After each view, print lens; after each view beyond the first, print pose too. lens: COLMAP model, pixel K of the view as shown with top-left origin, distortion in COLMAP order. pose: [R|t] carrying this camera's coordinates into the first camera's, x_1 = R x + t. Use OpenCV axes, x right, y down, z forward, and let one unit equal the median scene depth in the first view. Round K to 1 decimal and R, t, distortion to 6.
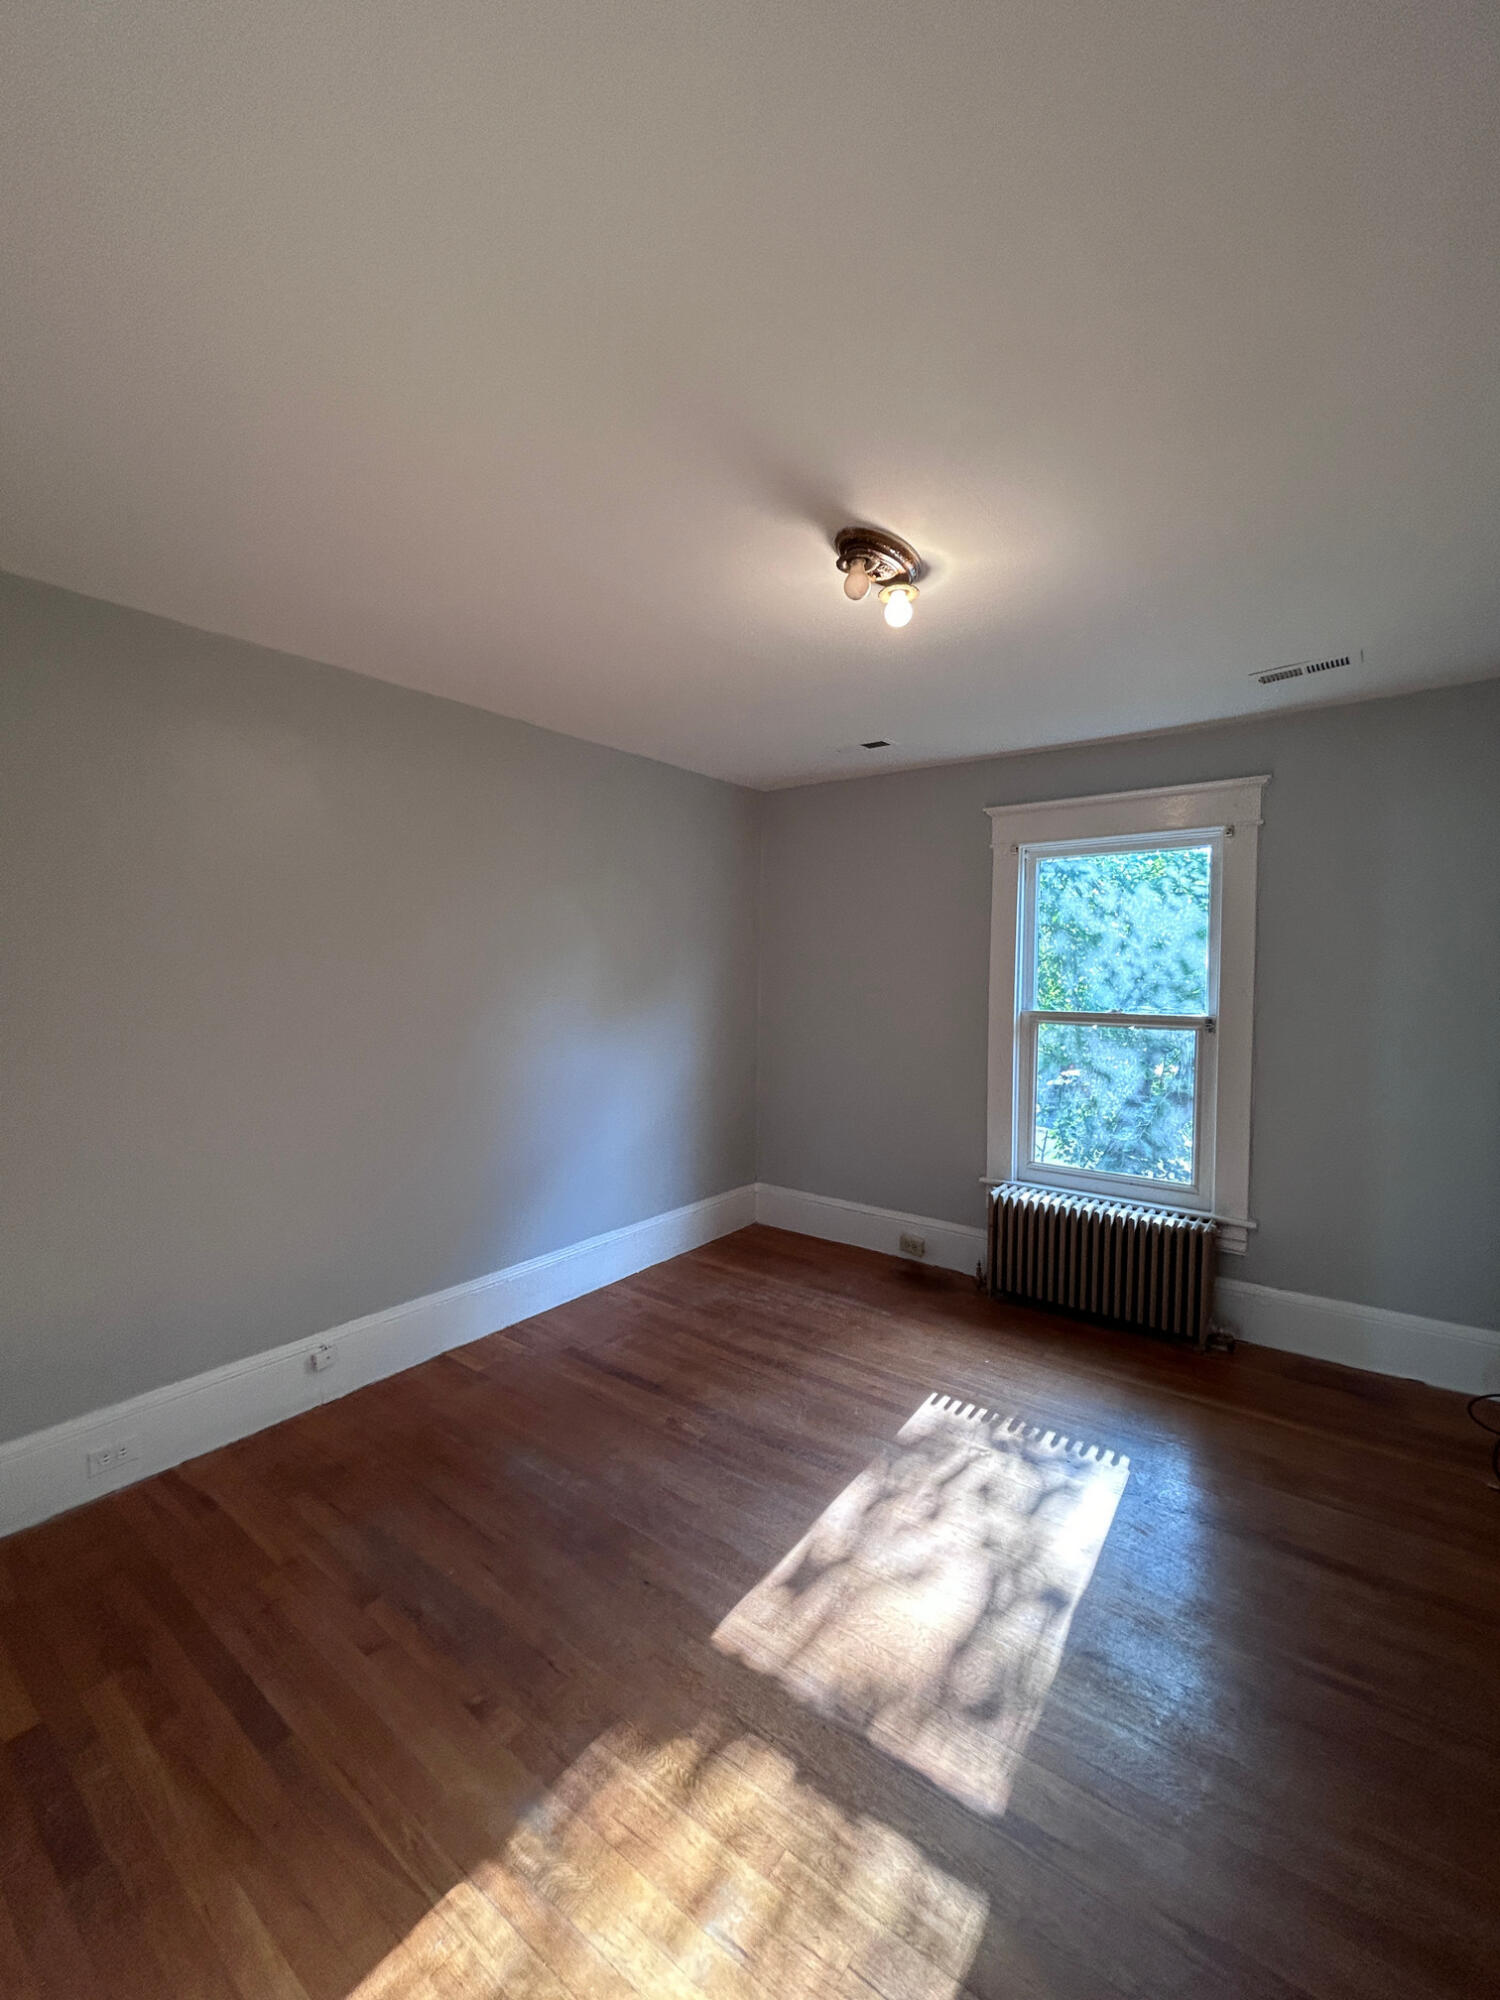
lens RADIAL K [[817.5, 0, 735.5], [0, 817.5, 994.9], [0, 0, 1]] dist [0.004068, -0.000947]
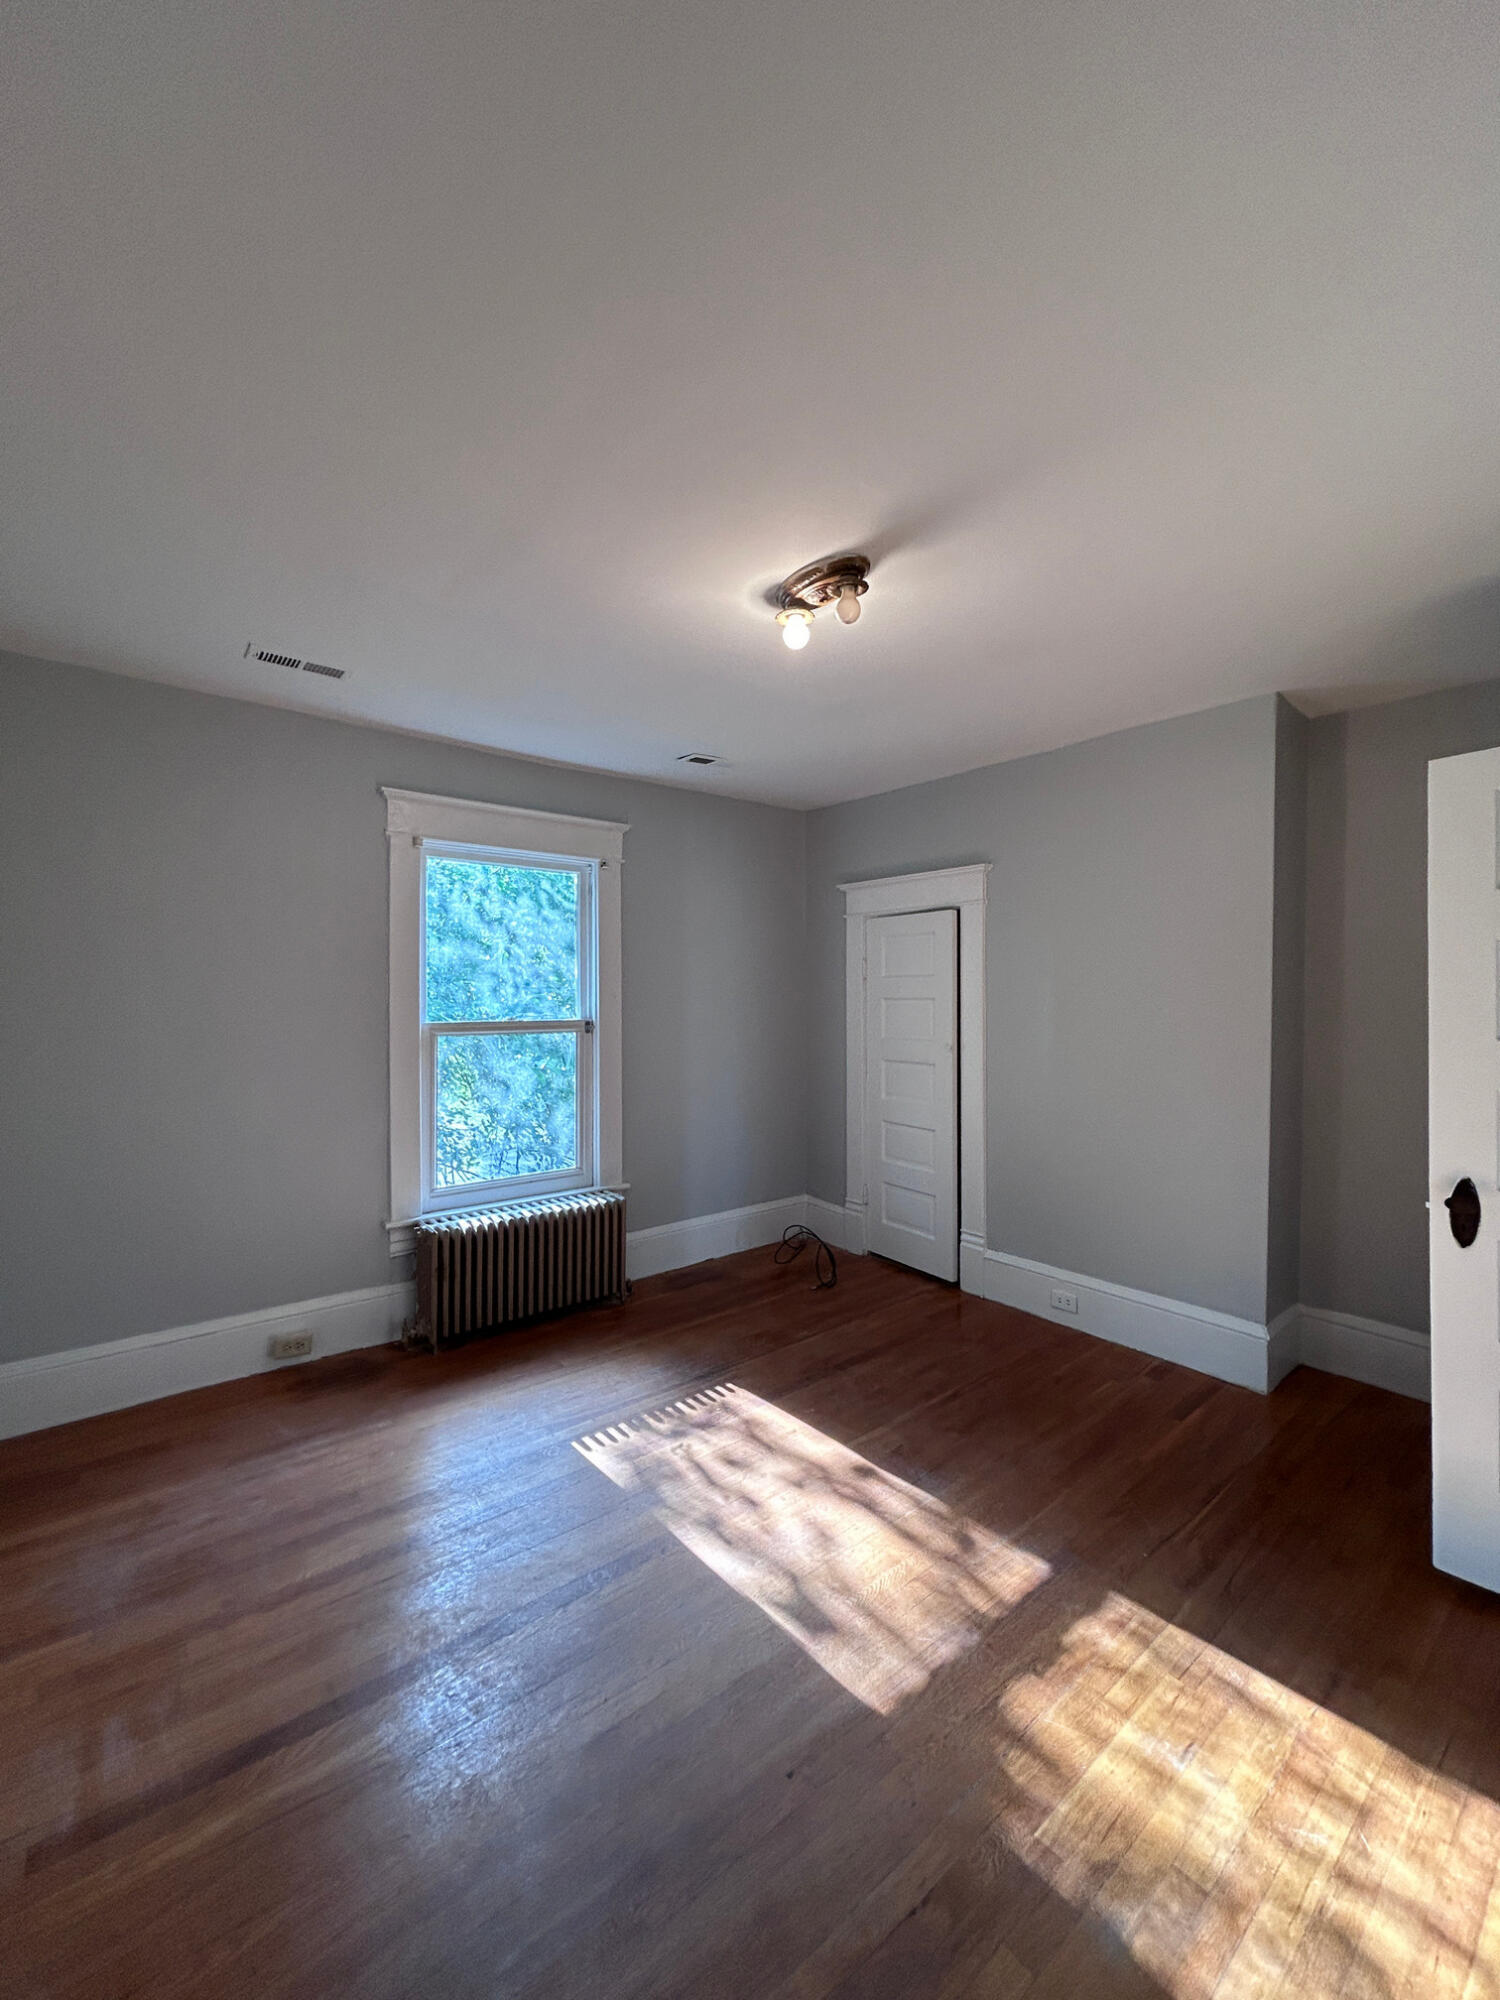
lens RADIAL K [[817.5, 0, 768.7], [0, 817.5, 994.9], [0, 0, 1]] dist [0.004068, -0.000947]
pose [[0.209126, -0.005247, 0.977875, -0.530438], [0.023170, 0.999731, 0.000409, -0.003384], [-0.977614, 0.022572, 0.209191, 0.524263]]
